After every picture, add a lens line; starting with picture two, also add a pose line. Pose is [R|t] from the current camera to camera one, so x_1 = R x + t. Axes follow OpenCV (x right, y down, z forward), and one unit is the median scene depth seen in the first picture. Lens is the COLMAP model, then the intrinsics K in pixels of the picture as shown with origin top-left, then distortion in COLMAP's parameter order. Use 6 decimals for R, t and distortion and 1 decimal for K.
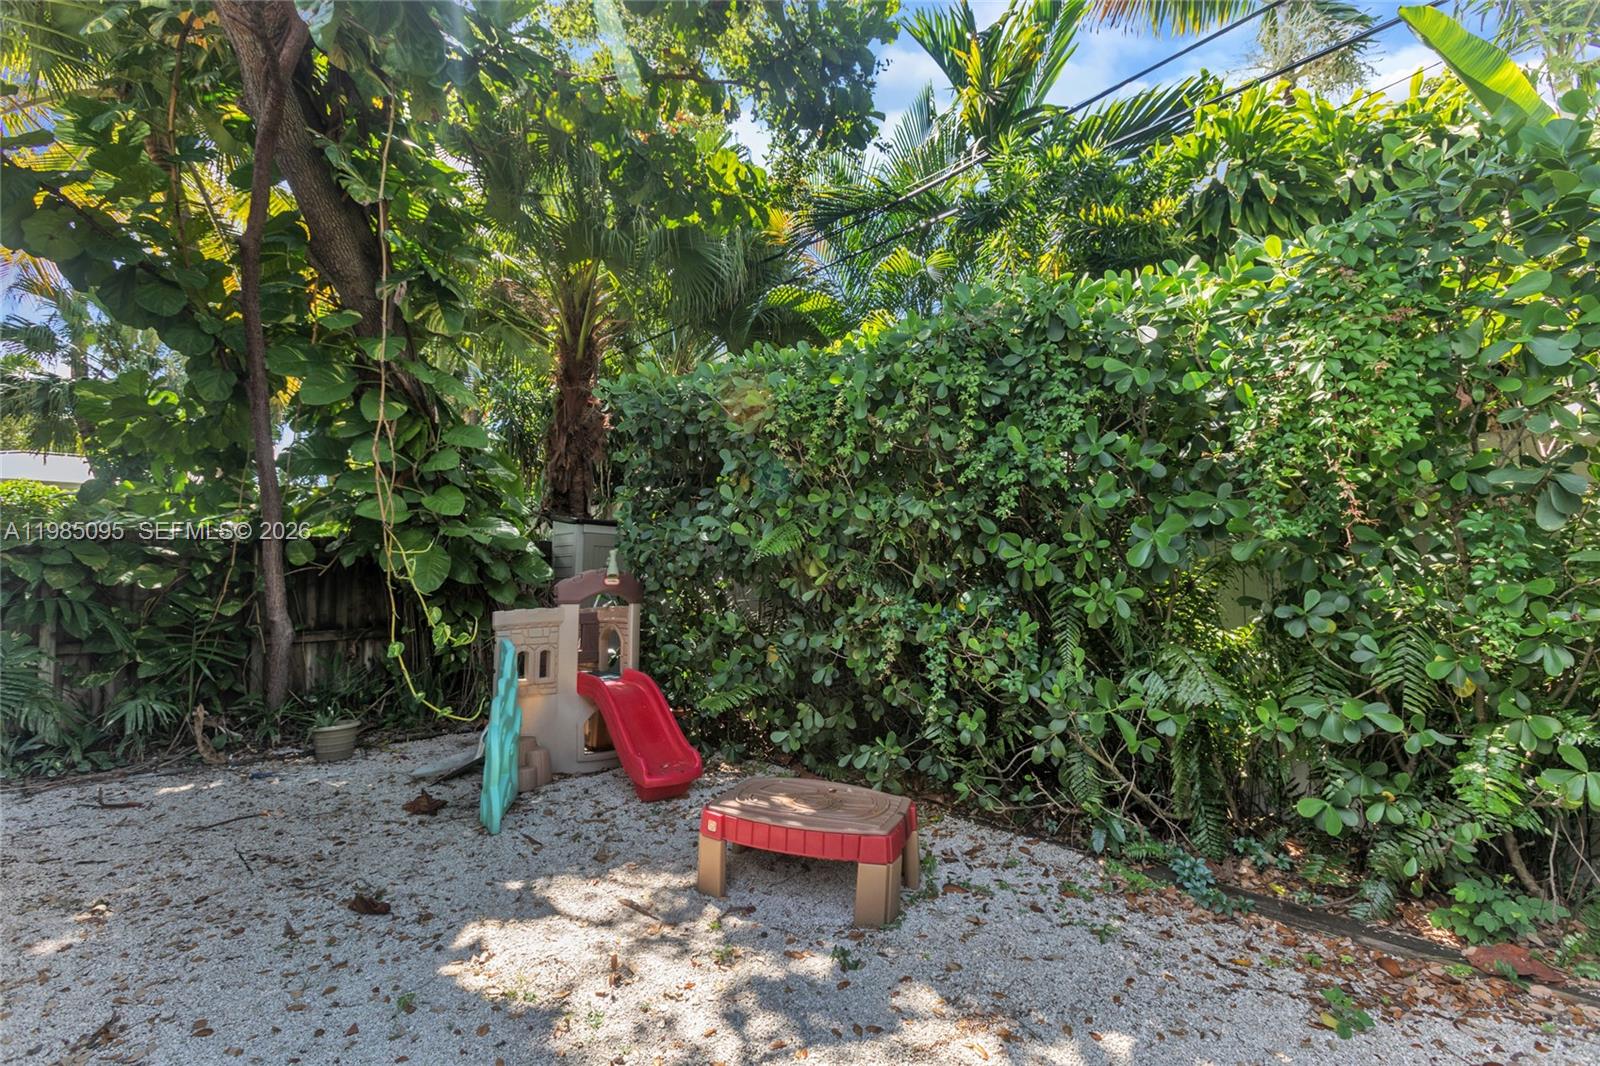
lens RADIAL K [[736.3, 0, 798.8], [0, 736.3, 540.2], [0, 0, 1]] dist [0.000168, 0.000667]
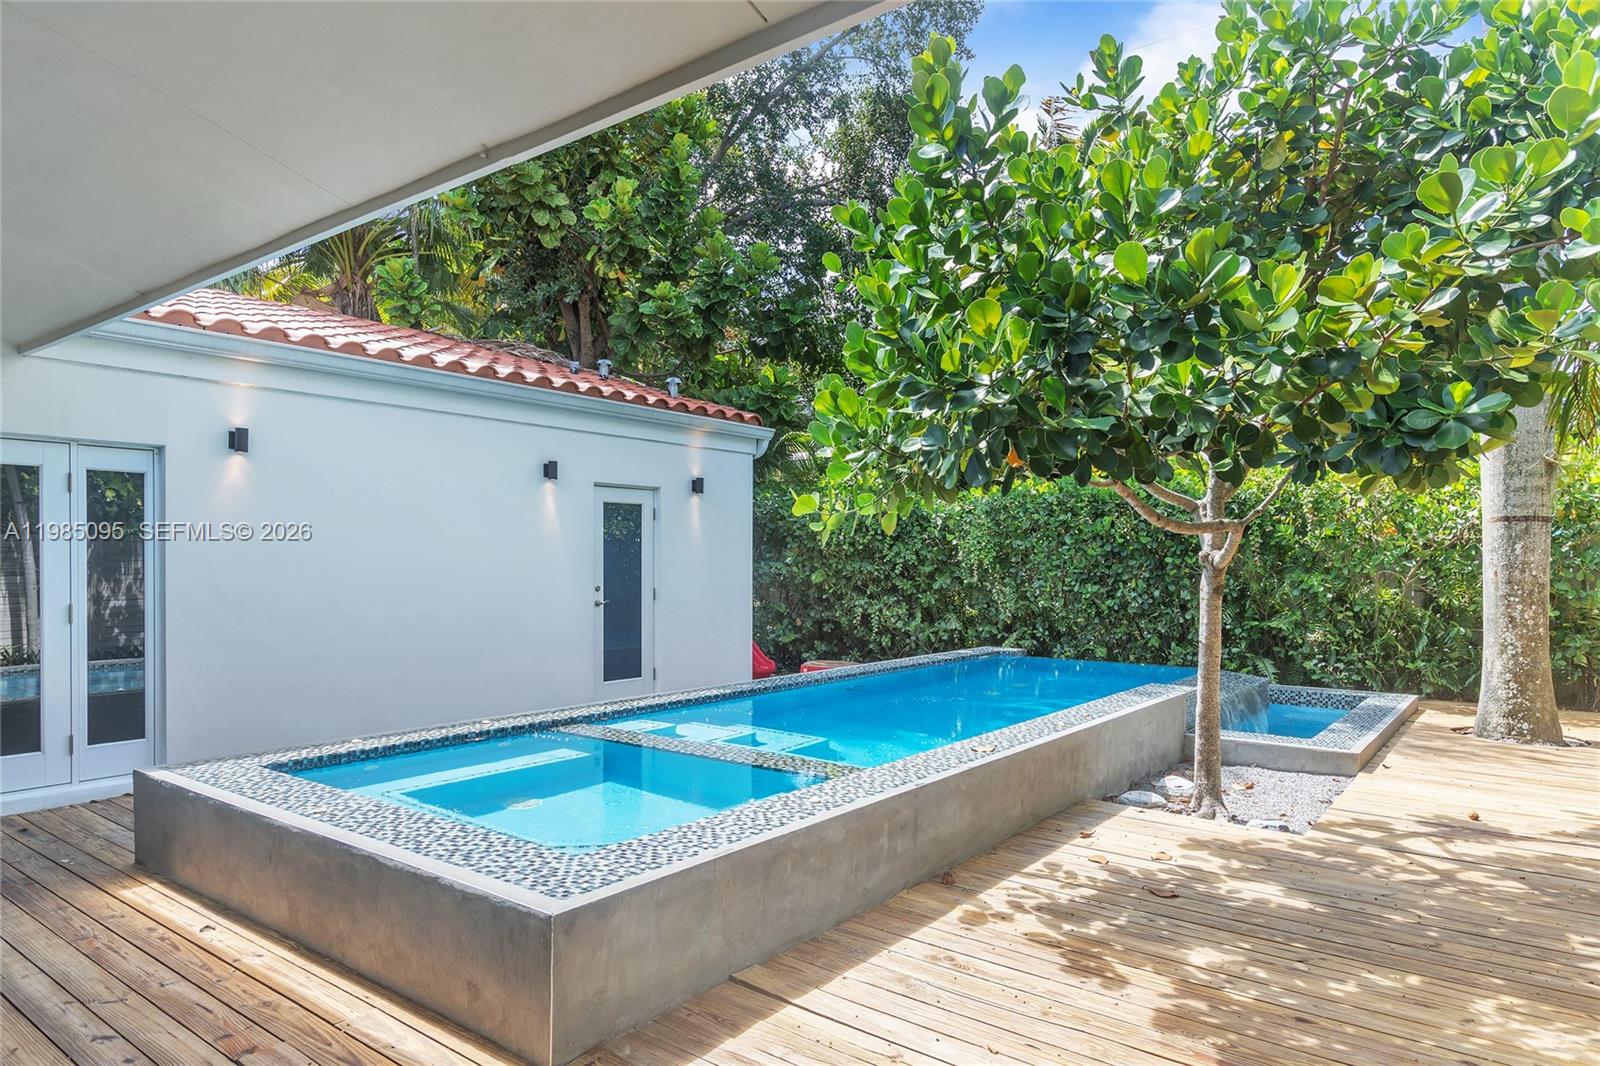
lens RADIAL K [[972.7, 0, 795.8], [0, 972.7, 592.0], [0, 0, 1]] dist [-0.000703, -0.000032]
pose [[0.989120, -0.001235, 0.147109, -0.748165], [-0.011178, 0.996443, 0.083522, -0.284491], [-0.146689, -0.084258, 0.985588, -2.977450]]
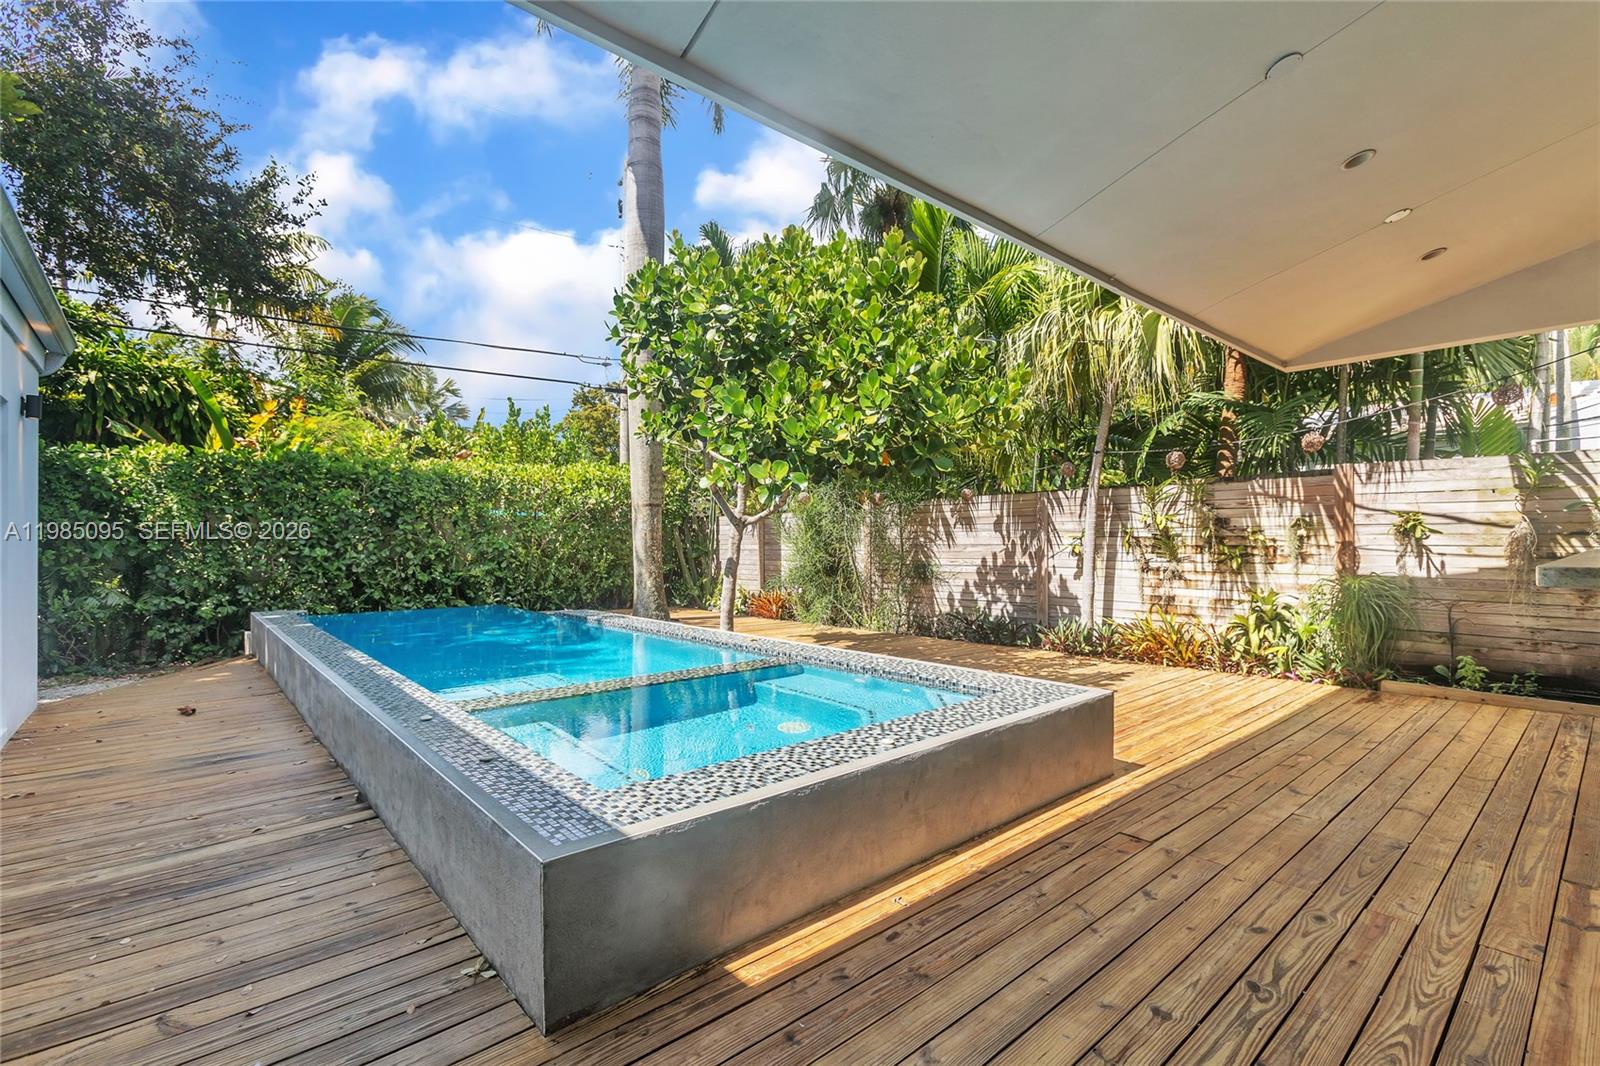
lens RADIAL K [[732.2, 0, 800.0], [0, 732.2, 533.0], [0, 0, 1]] dist [-0.001381, 0.000892]
pose [[0.046440, 0.008413, 0.998886, -2.050913], [-0.049512, 0.998755, -0.006110, -0.165317], [-0.997693, -0.049173, 0.046799, -1.688053]]
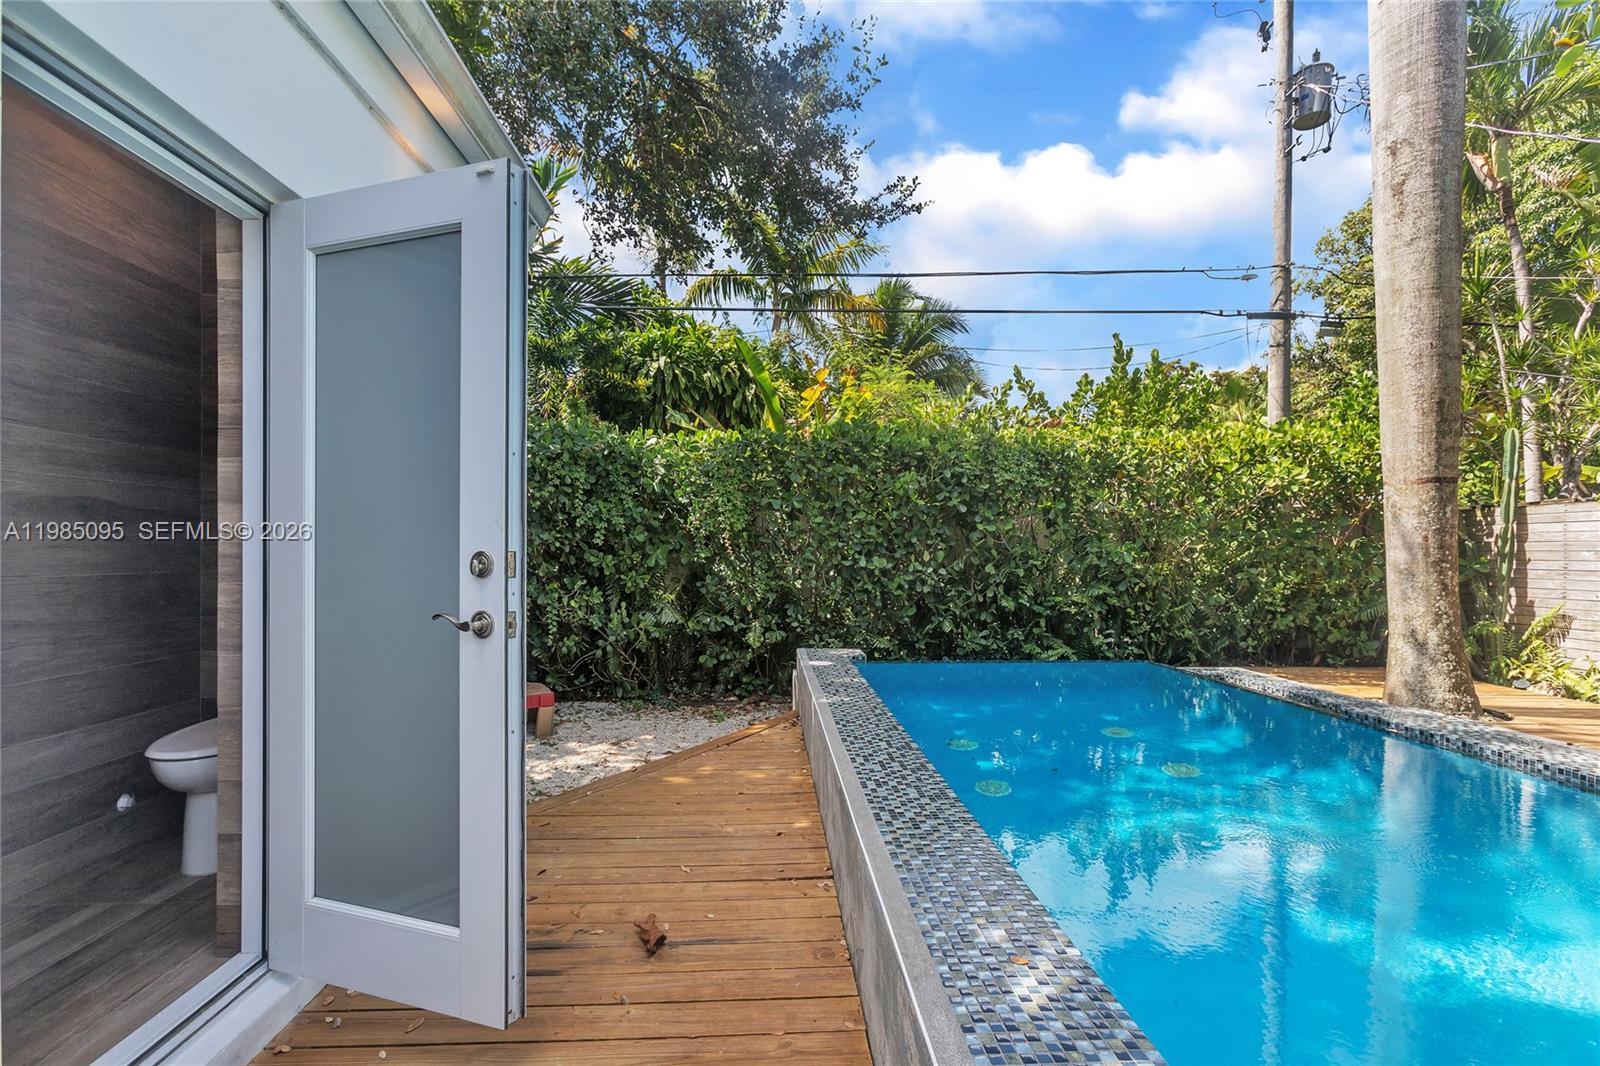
lens RADIAL K [[736.3, 0, 798.8], [0, 736.3, 540.2], [0, 0, 1]] dist [0.000168, 0.000667]
pose [[0.652207, 0.014601, 0.757900, -0.926147], [-0.045881, 0.998742, 0.020242, -0.106830], [-0.756651, -0.047975, 0.652056, -0.812599]]
